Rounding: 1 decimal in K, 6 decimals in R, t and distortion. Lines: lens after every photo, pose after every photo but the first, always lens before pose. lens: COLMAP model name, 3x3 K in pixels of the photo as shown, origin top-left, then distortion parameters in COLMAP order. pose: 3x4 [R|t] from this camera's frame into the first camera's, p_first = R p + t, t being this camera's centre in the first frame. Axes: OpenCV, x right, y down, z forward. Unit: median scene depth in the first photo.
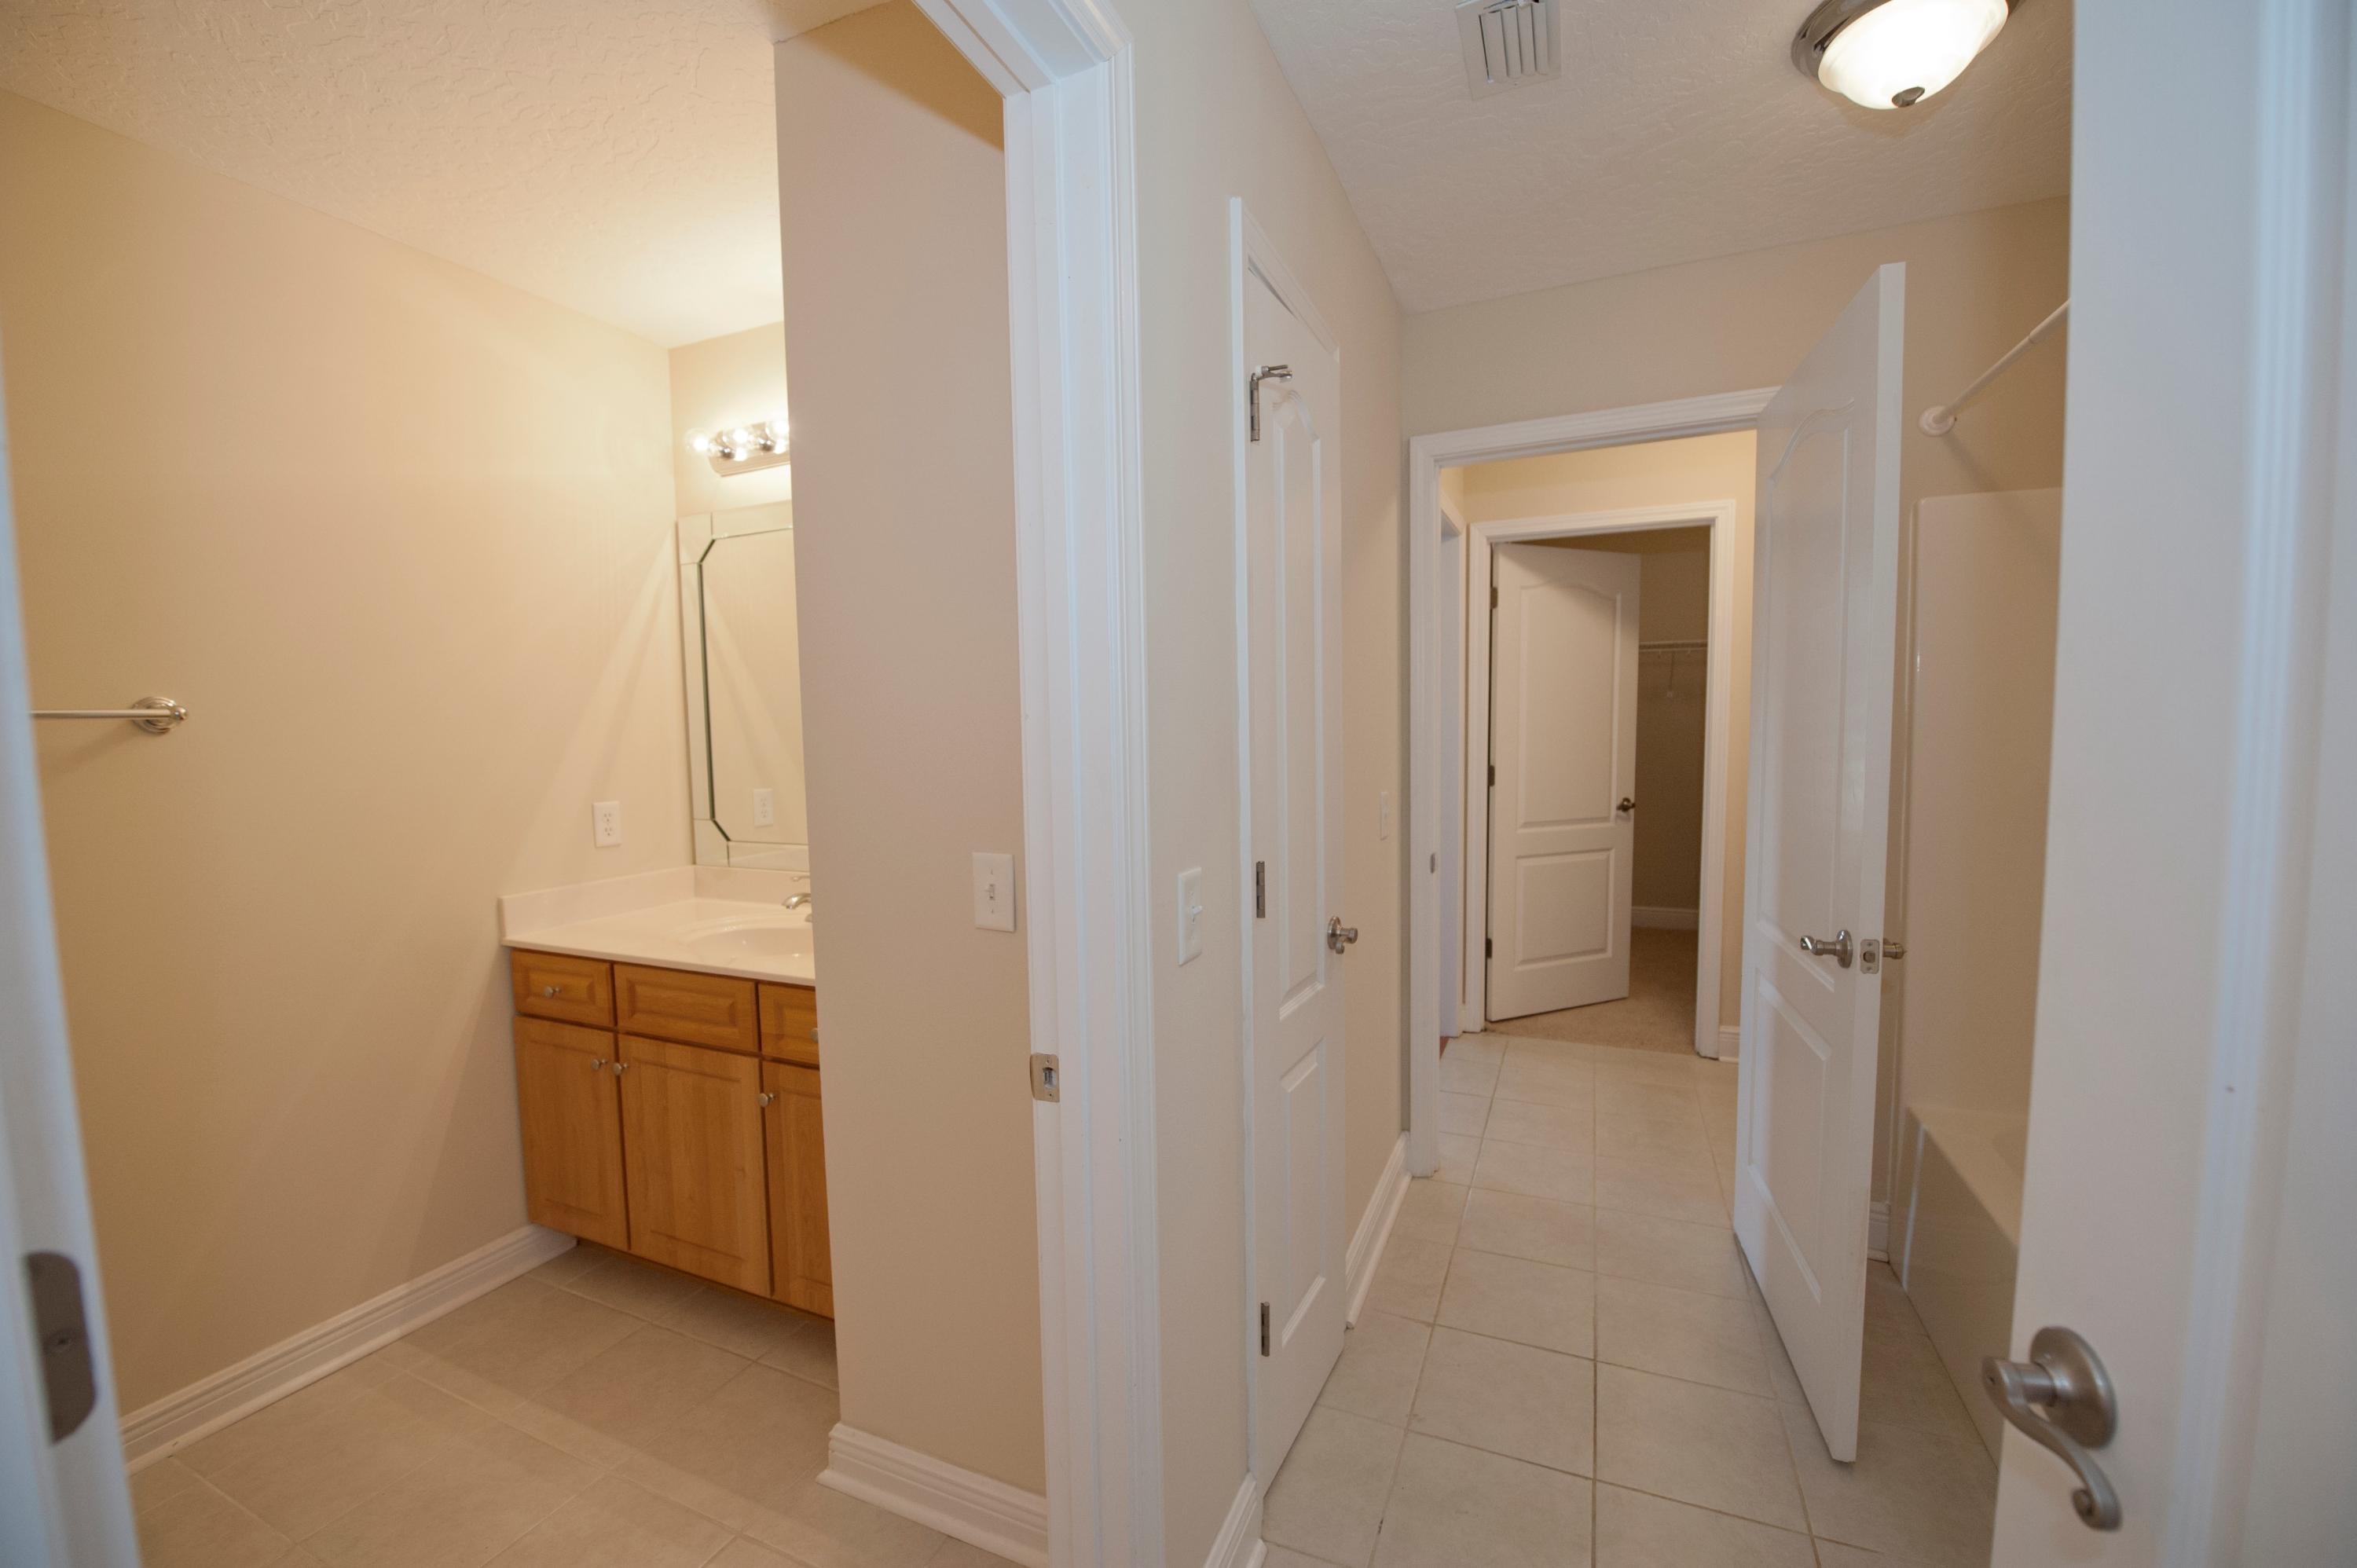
lens RADIAL K [[941.0, 0, 1189.8], [0, 941.0, 788.5], [0, 0, 1]] dist [-0.014729, -0.002275]
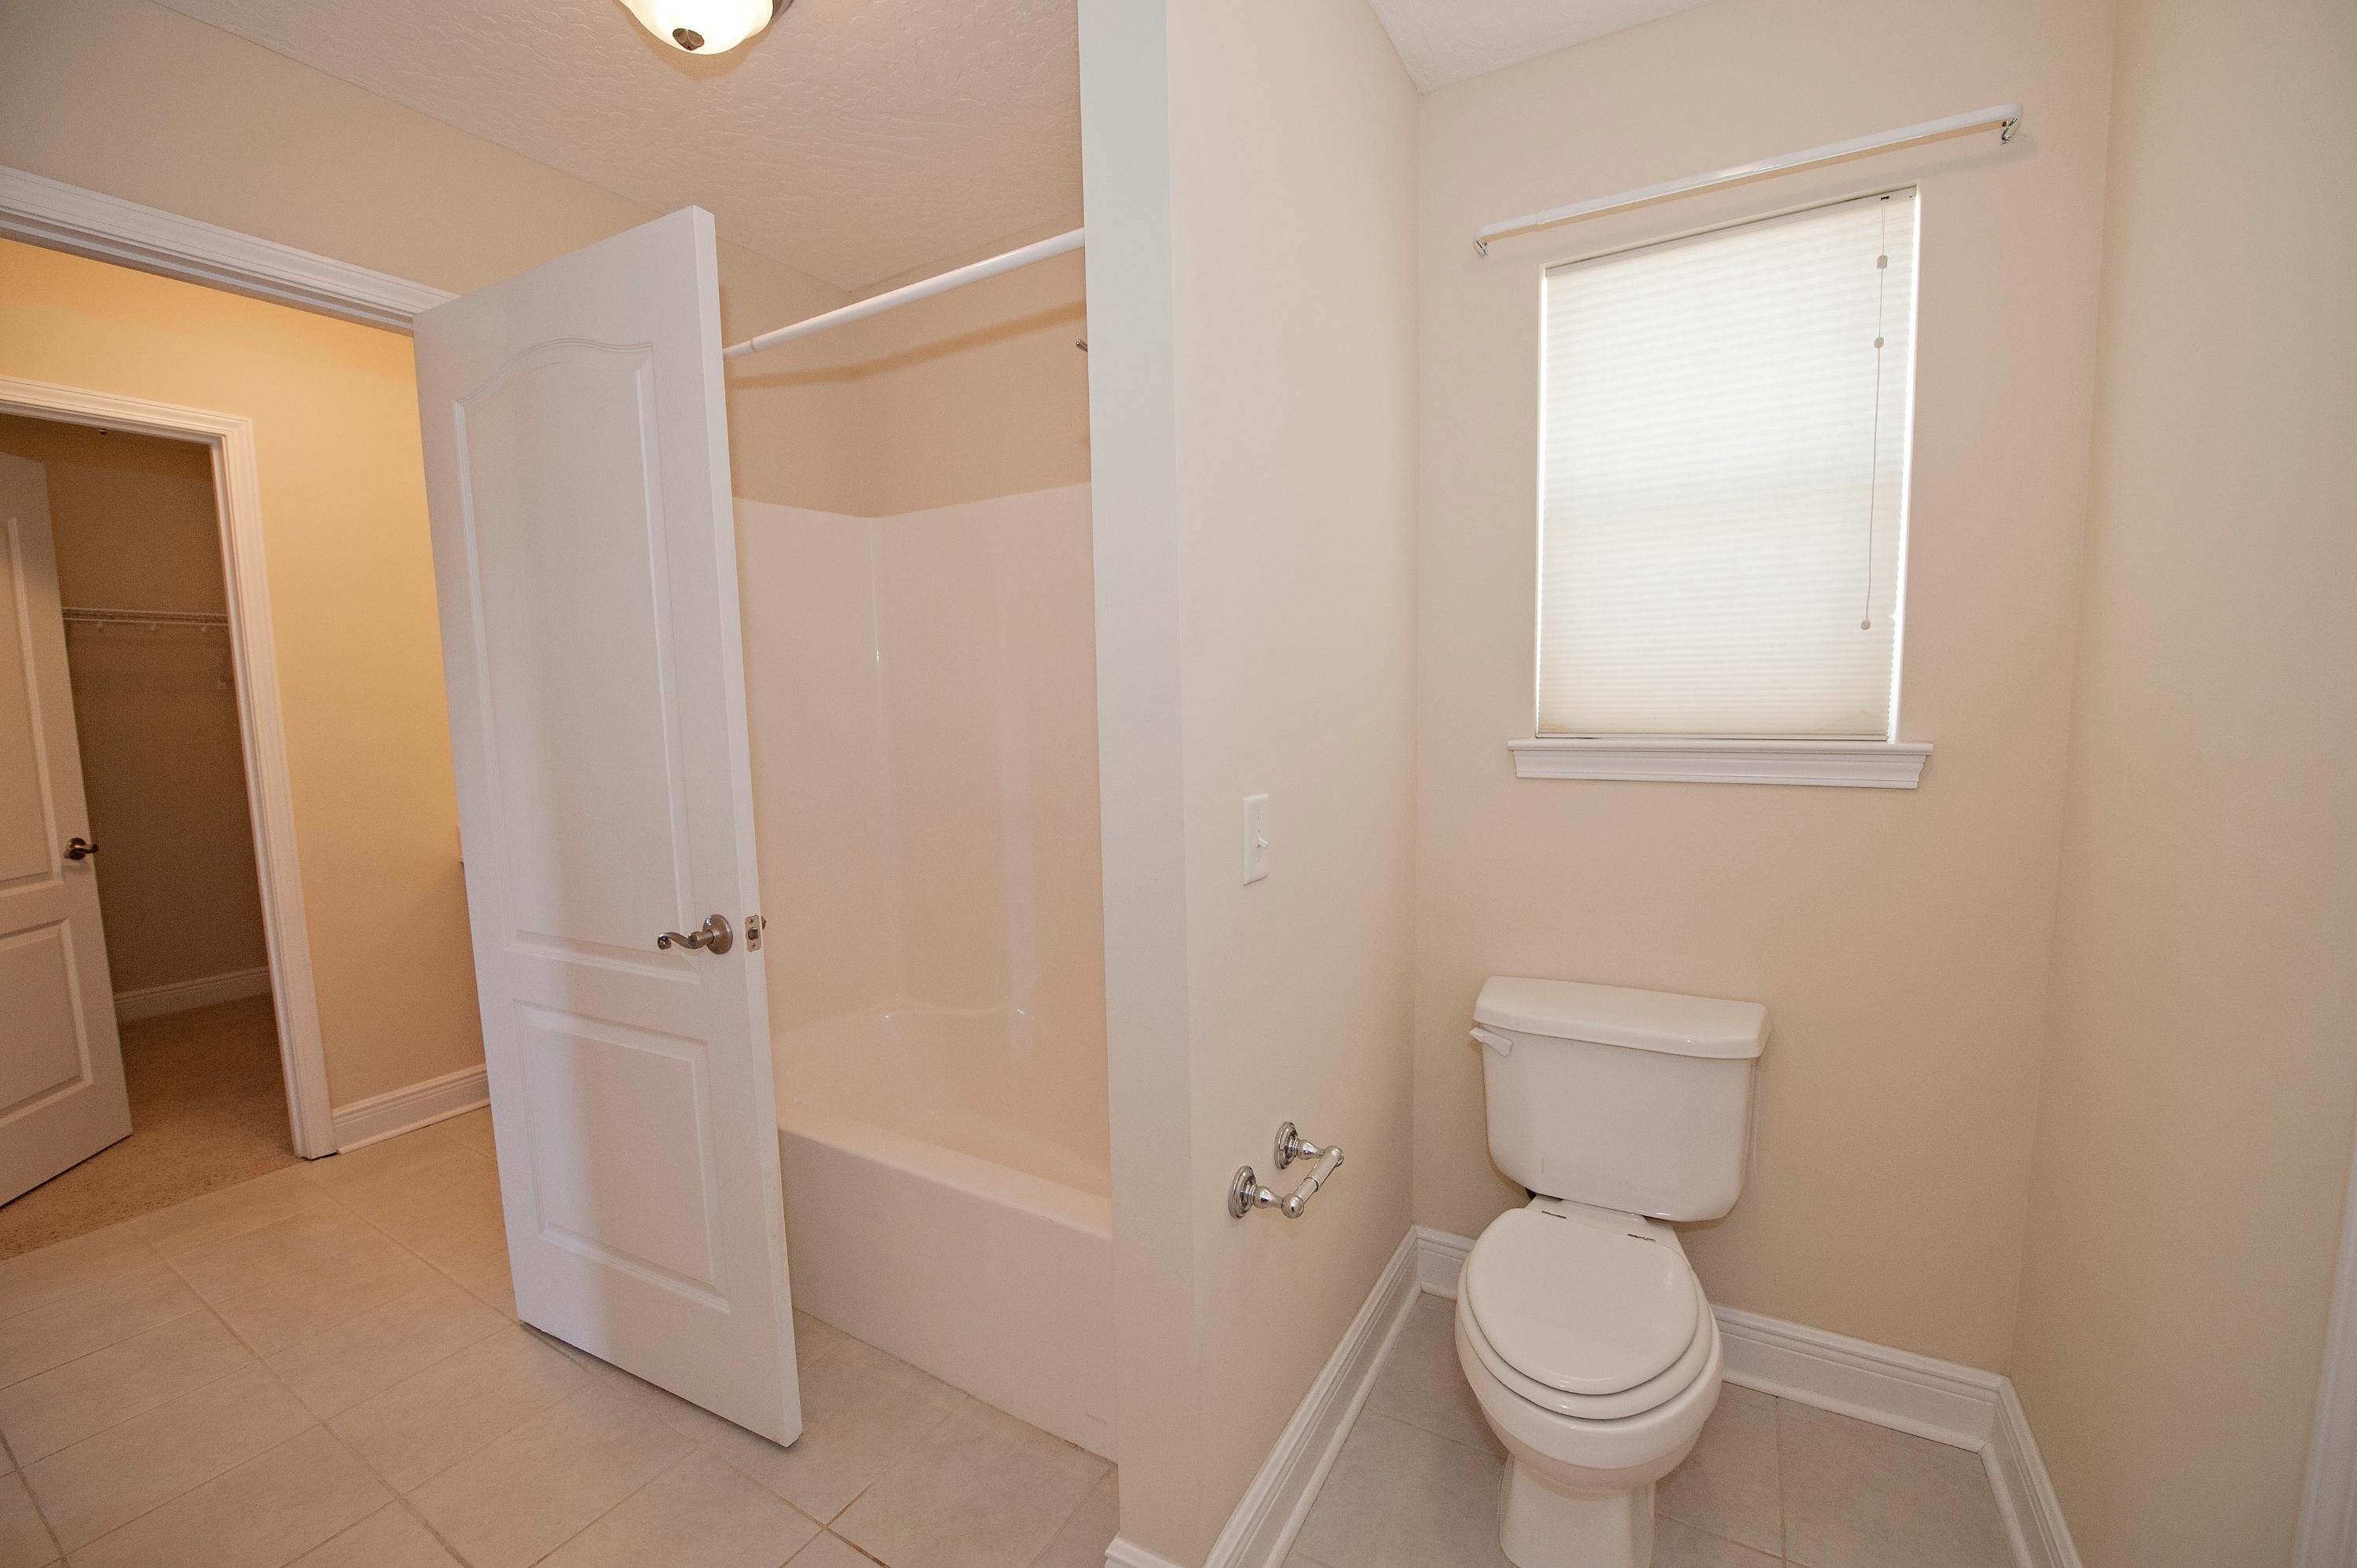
lens RADIAL K [[941.0, 0, 1190.1], [0, 941.0, 786.6], [0, 0, 1]] dist [-0.014729, -0.002275]
pose [[0.125464, -0.086893, 0.988286, -0.070957], [0.093788, 0.992735, 0.075377, -0.001251], [-0.987655, 0.083233, 0.132702, 0.170356]]
